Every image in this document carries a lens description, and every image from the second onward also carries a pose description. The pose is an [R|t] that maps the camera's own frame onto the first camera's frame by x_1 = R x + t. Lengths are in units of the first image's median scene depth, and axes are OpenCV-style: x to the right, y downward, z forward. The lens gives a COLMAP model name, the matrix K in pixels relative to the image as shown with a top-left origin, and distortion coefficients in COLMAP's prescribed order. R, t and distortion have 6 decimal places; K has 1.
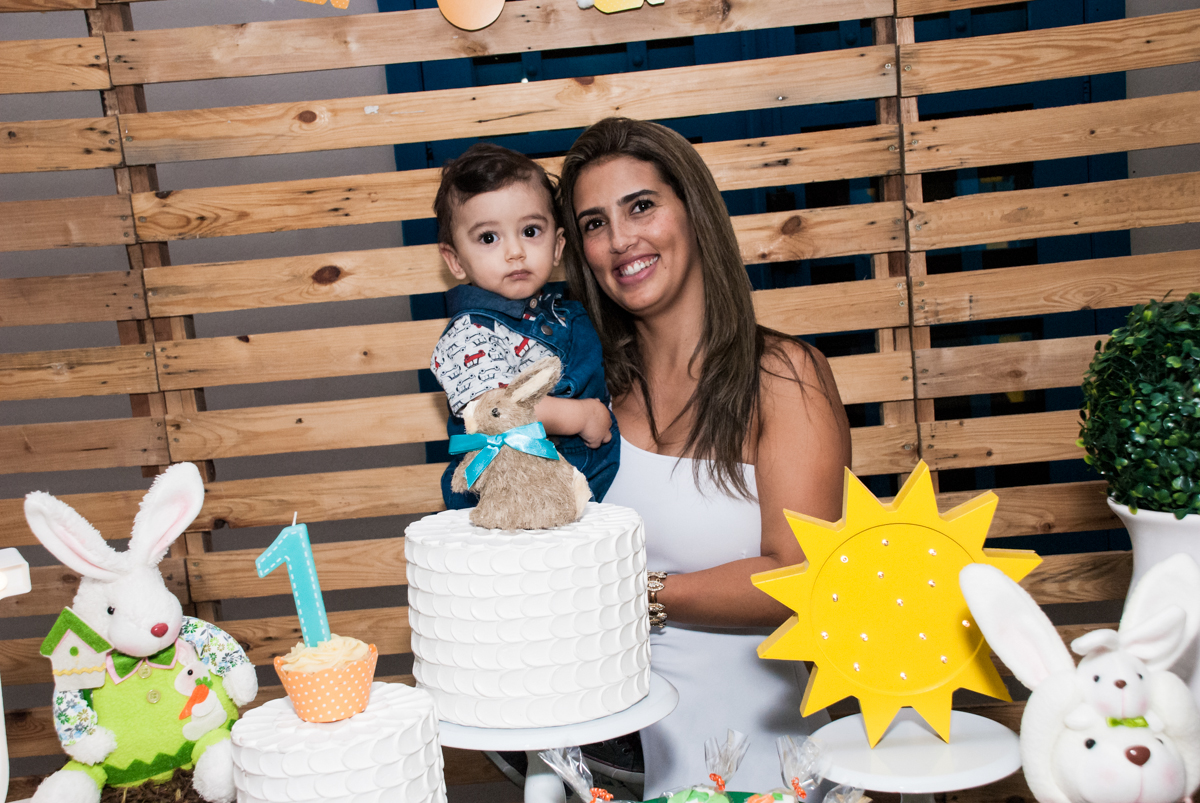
lens RADIAL K [[1530.8, 0, 600.0], [0, 1530.8, 401.5], [0, 0, 1]] dist [0.028975, 0.588728]
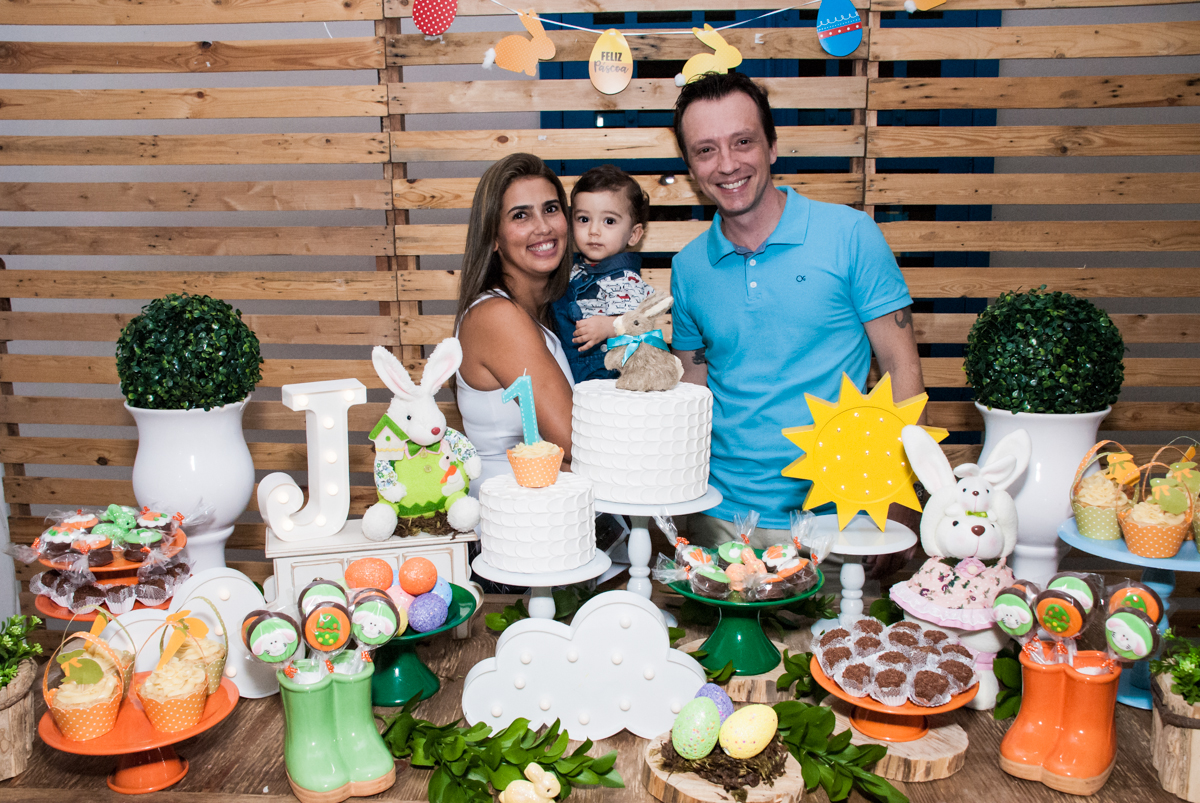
lens RADIAL K [[1053.1, 0, 600.0], [0, 1053.1, 401.5], [0, 0, 1]] dist [-0.150309, 0.208441]
pose [[0.996709, 0.080958, -0.004114, -0.060909], [-0.080592, 0.995106, 0.057173, 0.019707], [0.008723, -0.056653, 0.998356, -0.117525]]
